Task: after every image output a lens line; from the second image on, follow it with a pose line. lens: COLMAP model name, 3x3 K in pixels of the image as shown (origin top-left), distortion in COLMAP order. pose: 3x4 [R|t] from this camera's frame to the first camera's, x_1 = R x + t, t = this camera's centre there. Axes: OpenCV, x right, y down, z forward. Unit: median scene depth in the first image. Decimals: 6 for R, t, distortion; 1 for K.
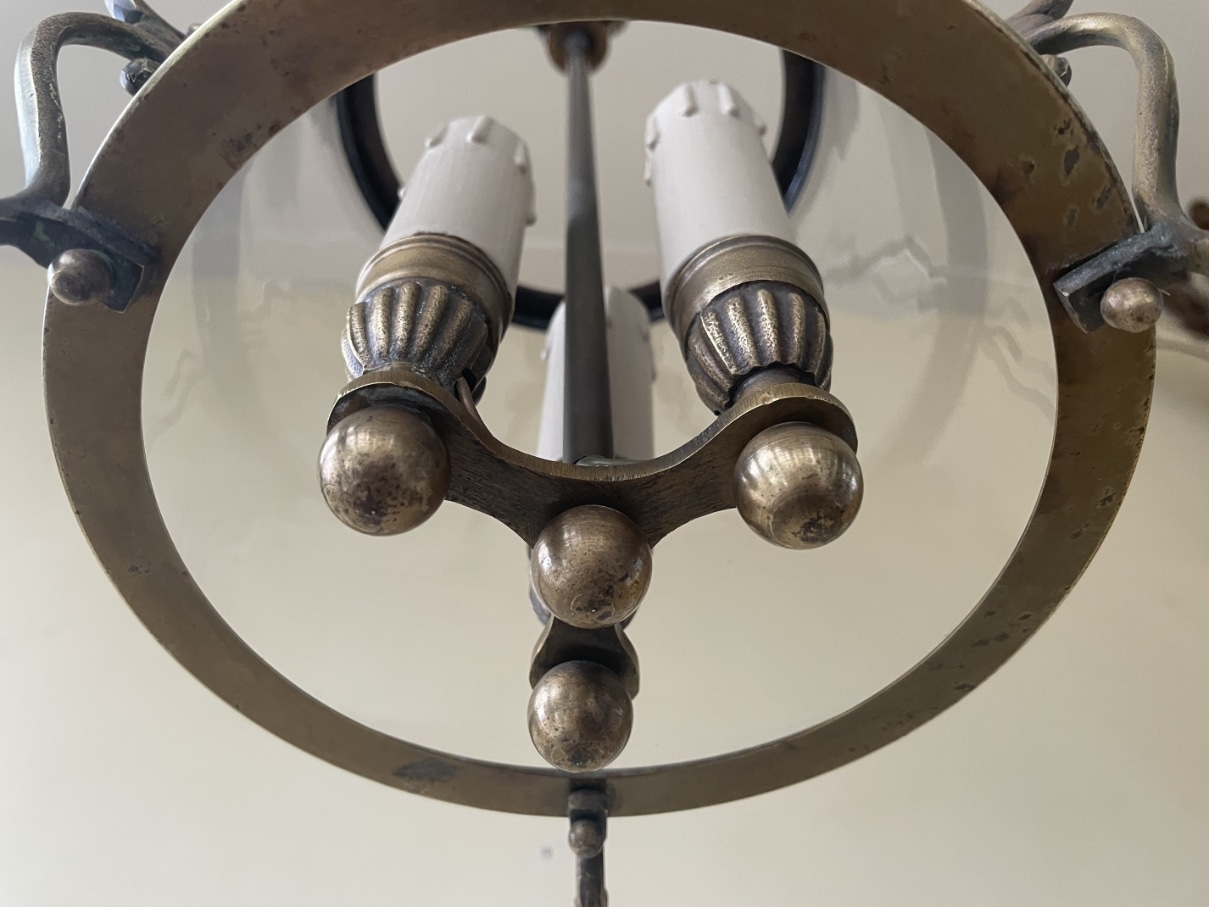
lens RADIAL K [[899.4, 0, 597.1], [0, 899.4, 422.1], [0, 0, 1]] dist [0.064997, -0.136696]
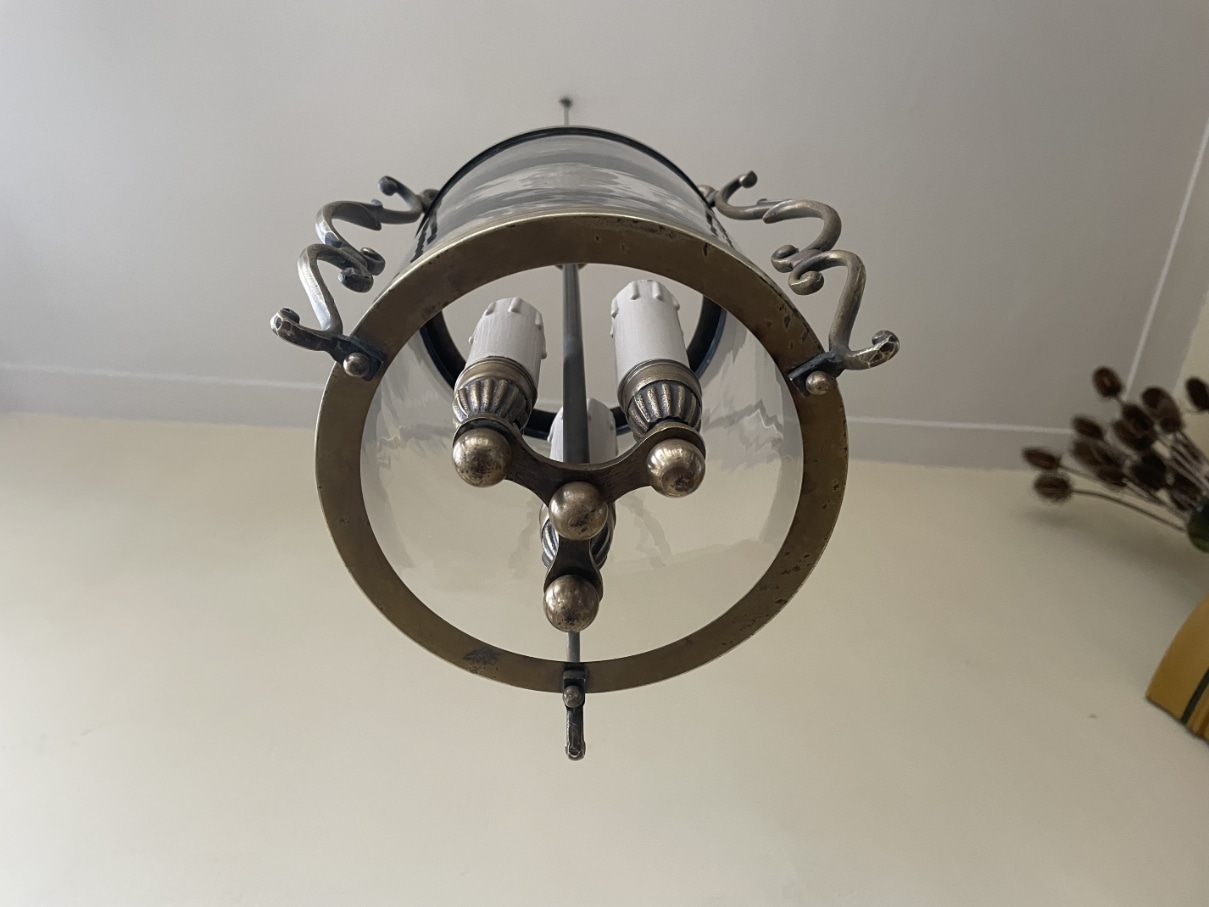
lens RADIAL K [[931.8, 0, 601.8], [0, 931.8, 434.0], [0, 0, 1]] dist [0.096105, -0.150129]
pose [[0.999745, 0.007961, 0.021109, 0.001478], [-0.004147, 0.984571, -0.174934, 0.332129], [-0.022176, 0.174802, 0.984354, -1.034676]]
